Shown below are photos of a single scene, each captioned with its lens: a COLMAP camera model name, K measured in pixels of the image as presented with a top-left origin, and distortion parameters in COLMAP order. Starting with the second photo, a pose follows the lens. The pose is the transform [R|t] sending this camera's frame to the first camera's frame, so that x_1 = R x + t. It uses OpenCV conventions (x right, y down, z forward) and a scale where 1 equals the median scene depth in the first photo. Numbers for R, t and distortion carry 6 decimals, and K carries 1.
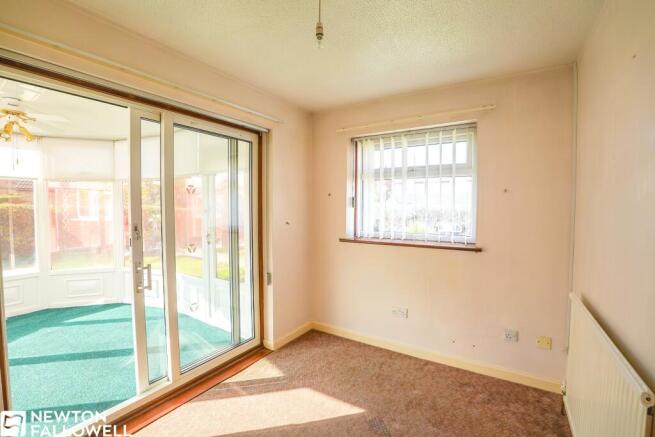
lens RADIAL K [[287.5, 0, 327.5], [0, 287.5, 218.5], [0, 0, 1]] dist [-0.031822, -0.000054]
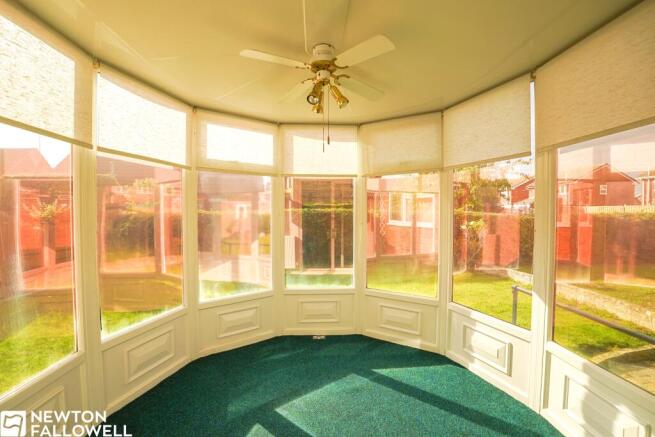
lens RADIAL K [[271.9, 0, 327.5], [0, 271.9, 218.5], [0, 0, 1]] dist [-0.023291, 0.000205]
pose [[0.582494, 0.015959, -0.812679, -0.443402], [-0.030917, 0.999519, -0.002532, -0.011432], [0.812247, 0.026600, 0.582707, 0.467172]]
